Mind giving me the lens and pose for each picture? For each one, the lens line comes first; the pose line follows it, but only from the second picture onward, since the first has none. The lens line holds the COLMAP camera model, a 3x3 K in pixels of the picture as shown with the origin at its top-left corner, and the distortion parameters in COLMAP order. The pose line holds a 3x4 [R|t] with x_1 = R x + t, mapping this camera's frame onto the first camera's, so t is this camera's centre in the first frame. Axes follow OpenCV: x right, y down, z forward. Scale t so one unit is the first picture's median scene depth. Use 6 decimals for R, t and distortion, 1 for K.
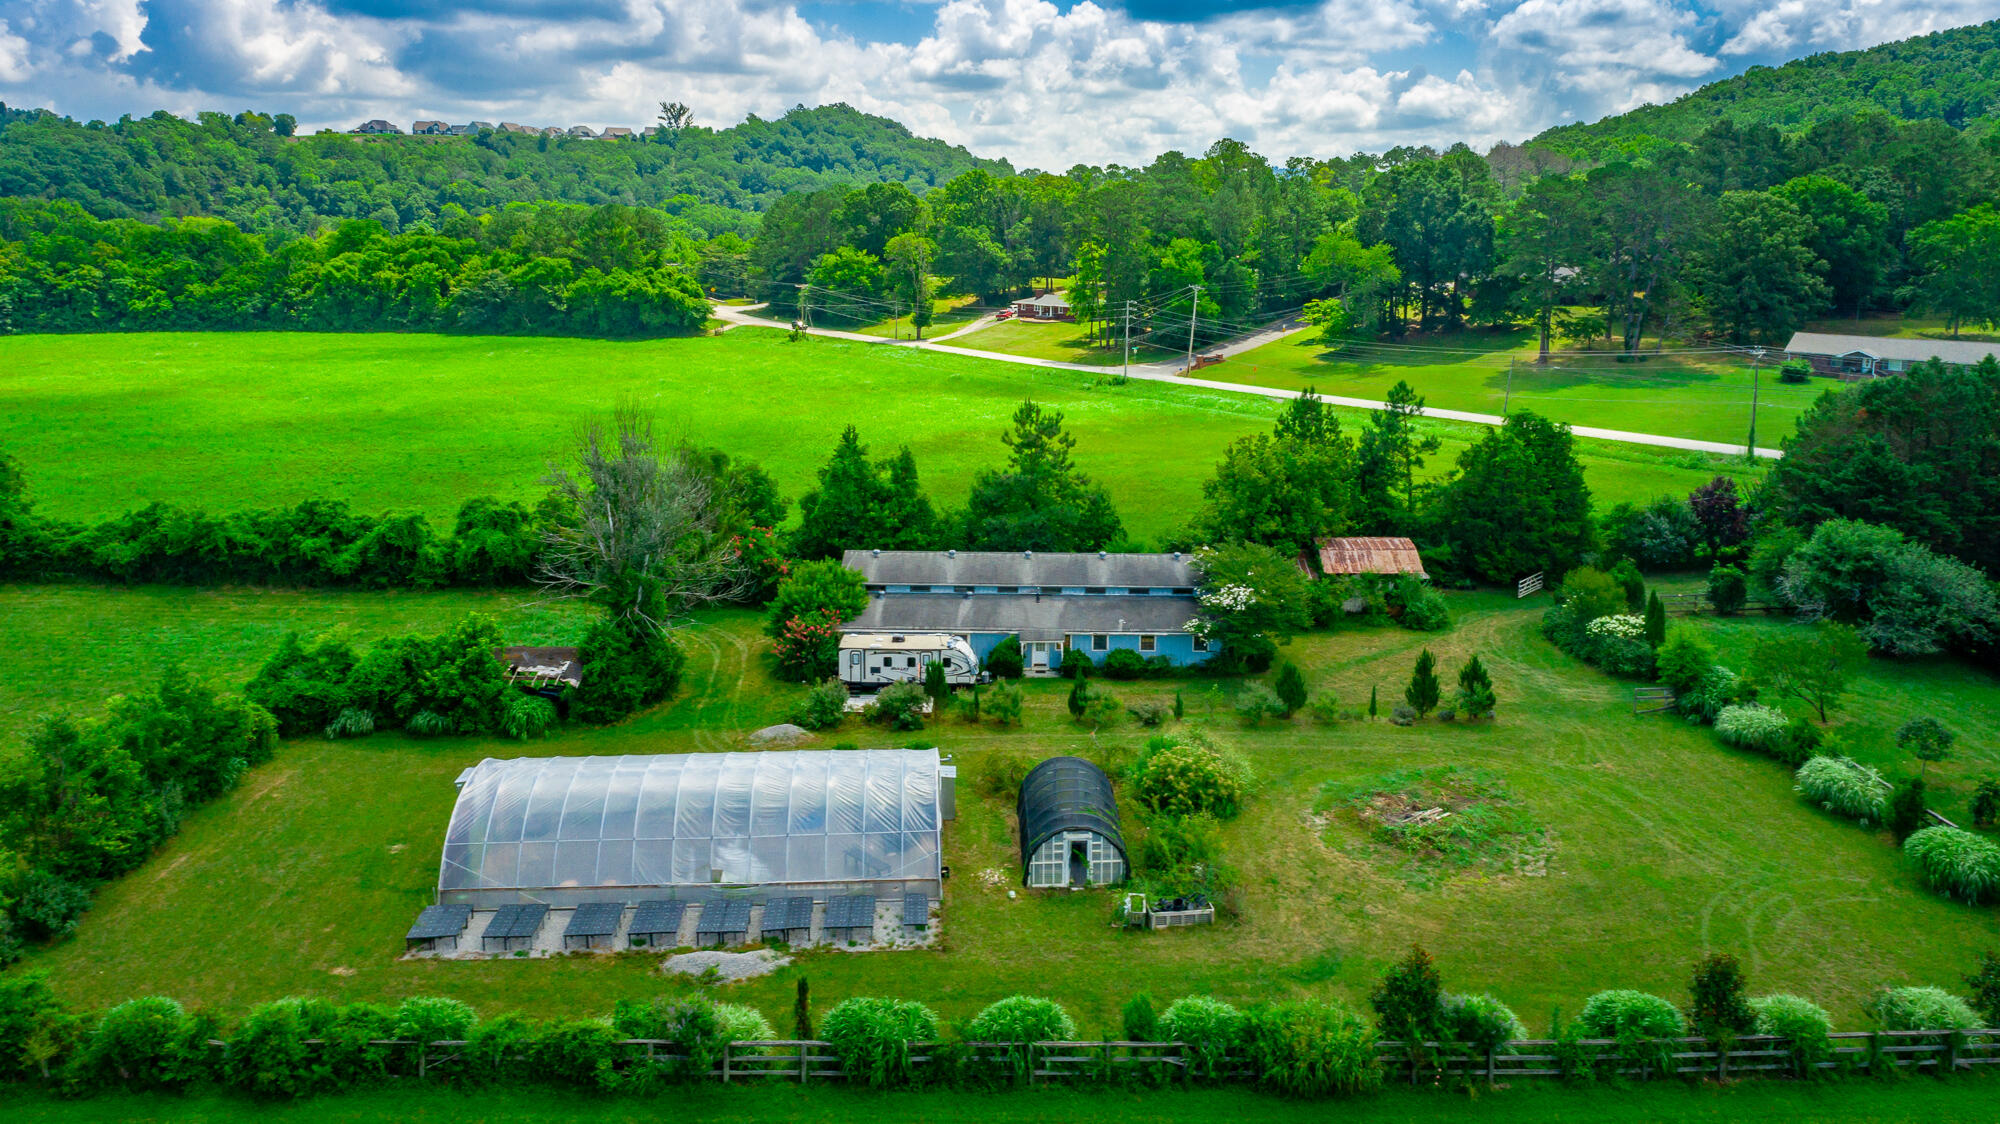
lens RADIAL K [[1377.6, 0, 991.2], [0, 1377.6, 496.9], [0, 0, 1]] dist [-0.013970, 0.011840]
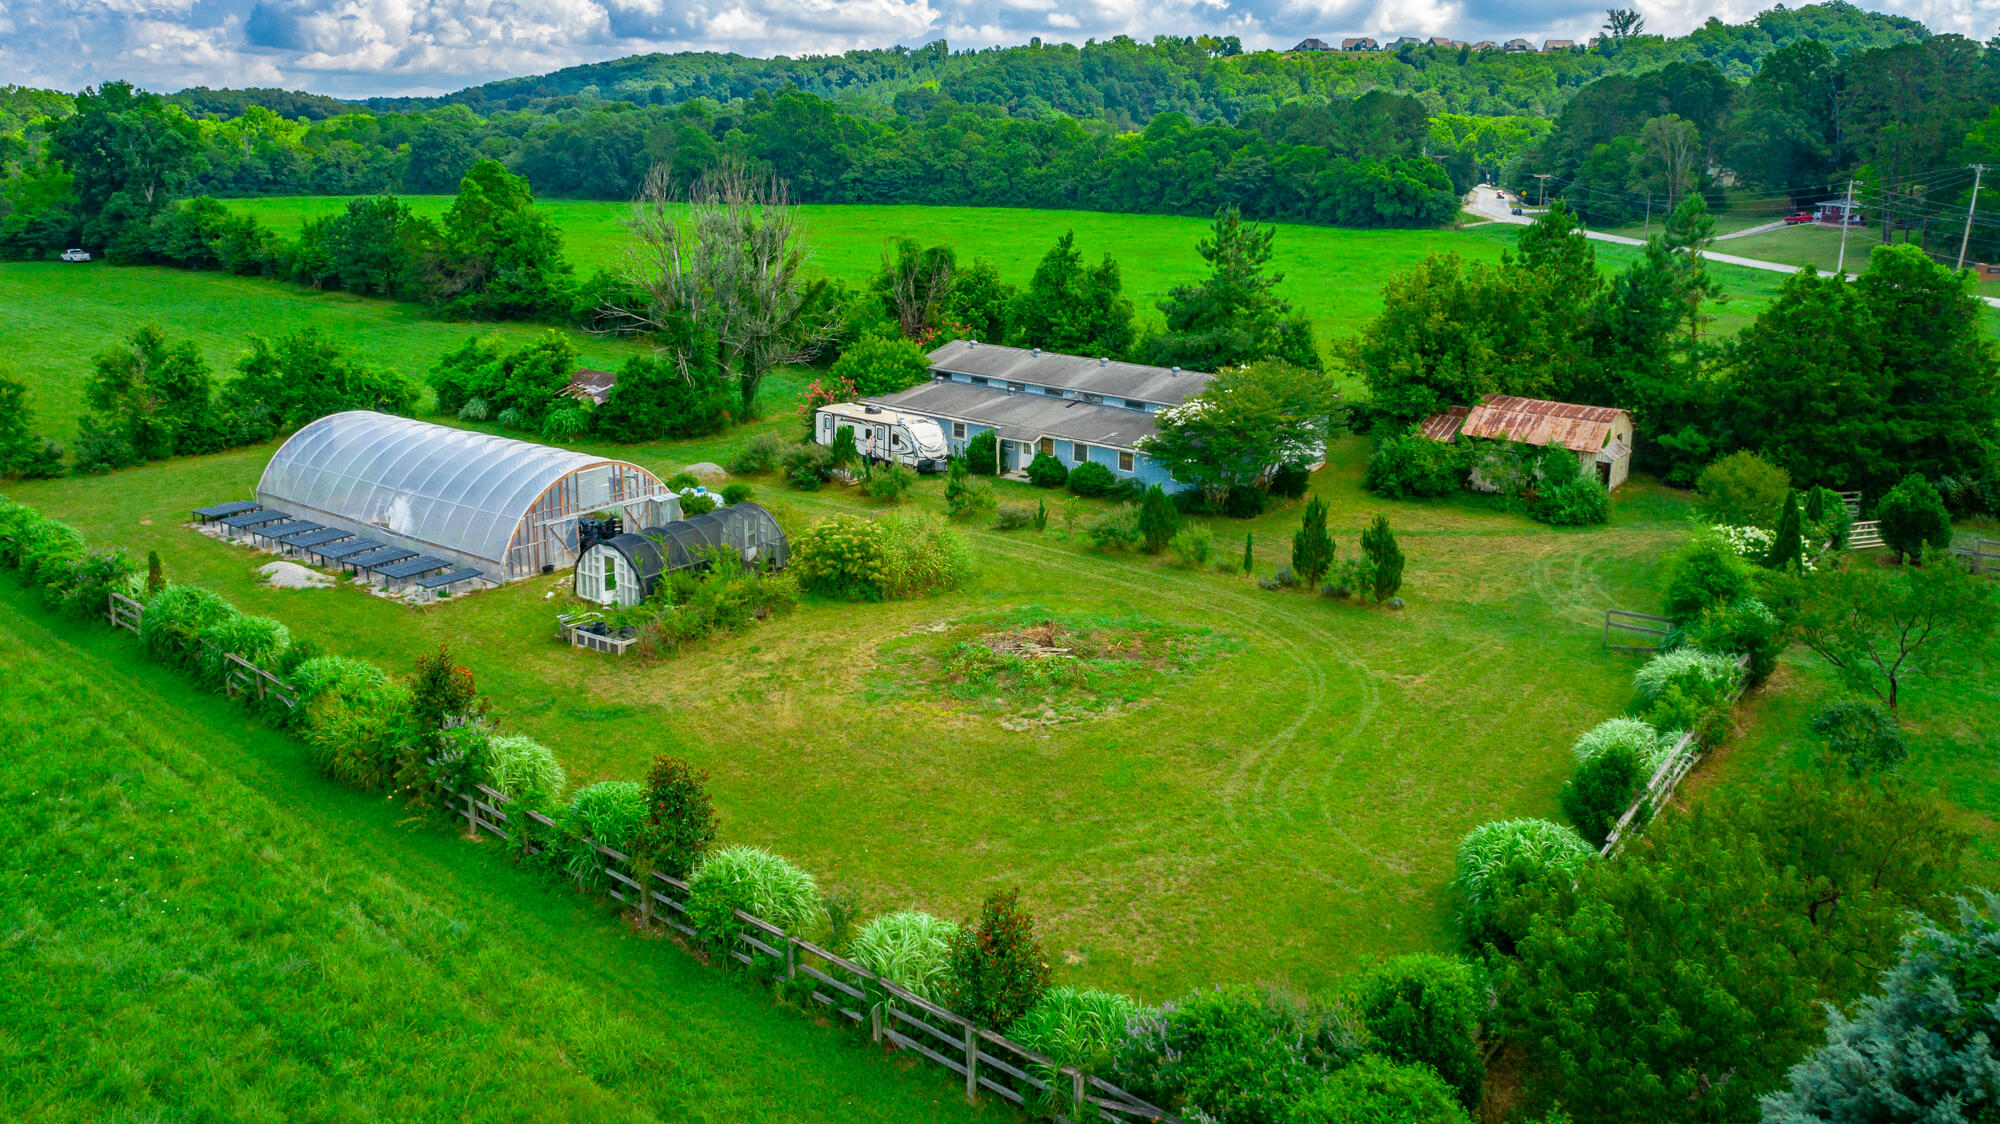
lens RADIAL K [[1377.6, 0, 999.2], [0, 1377.6, 488.6], [0, 0, 1]] dist [-0.013970, 0.011840]
pose [[0.780475, 0.157282, -0.605080, 0.145847], [-0.132281, 0.987470, 0.086053, 0.015567], [0.611032, 0.012878, 0.791501, 0.074166]]
